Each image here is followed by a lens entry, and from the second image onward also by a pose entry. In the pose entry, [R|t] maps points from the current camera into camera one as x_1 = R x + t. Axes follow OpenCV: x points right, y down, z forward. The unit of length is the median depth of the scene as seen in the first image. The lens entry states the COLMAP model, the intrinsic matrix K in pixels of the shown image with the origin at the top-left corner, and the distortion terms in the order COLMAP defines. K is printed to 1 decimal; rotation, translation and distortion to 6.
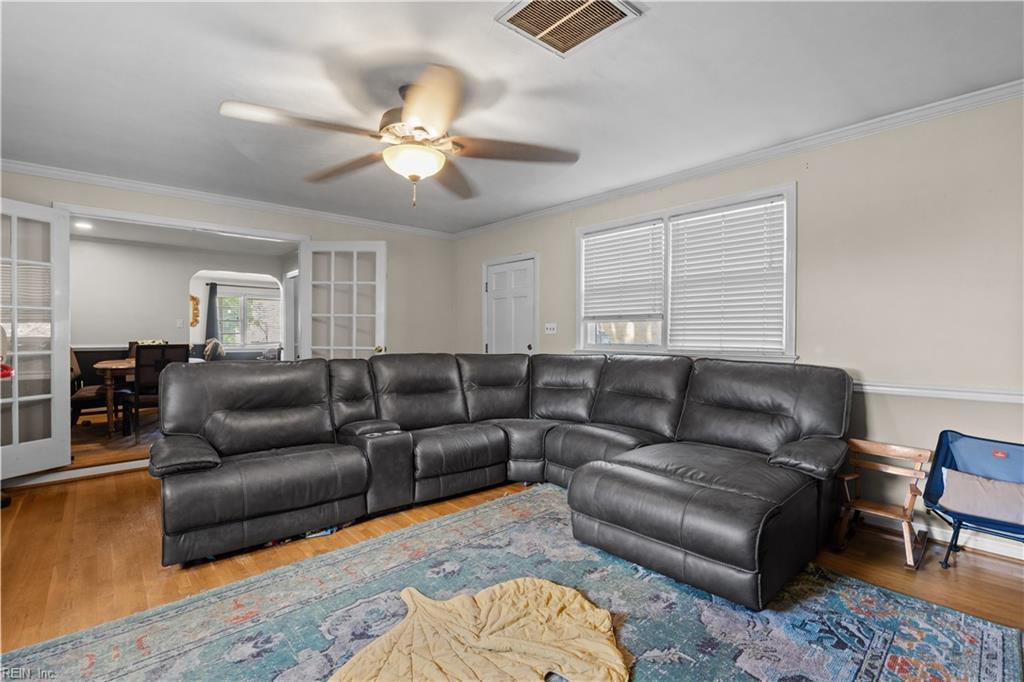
lens RADIAL K [[475.1, 0, 518.7], [0, 475.1, 338.7], [0, 0, 1]] dist [-0.011207, -0.000228]
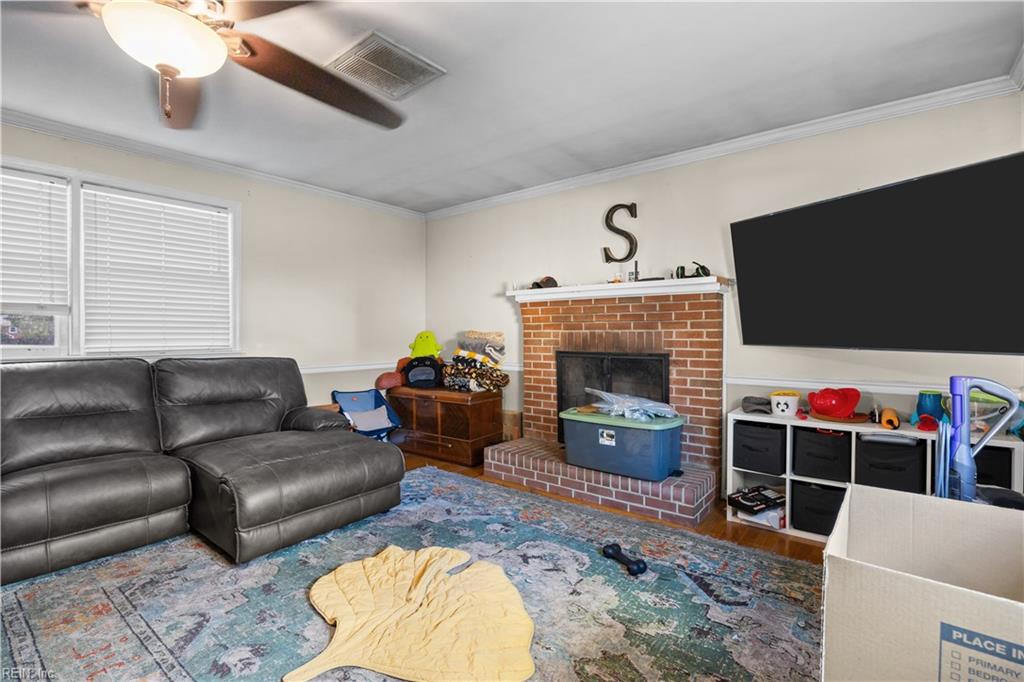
lens RADIAL K [[475.1, 0, 518.2], [0, 475.1, 340.5], [0, 0, 1]] dist [-0.011207, -0.000228]
pose [[-0.168381, -0.013422, 0.985631, -0.801757], [0.012322, 0.999801, 0.015720, -0.000020], [-0.985645, 0.014792, -0.168182, 0.611280]]
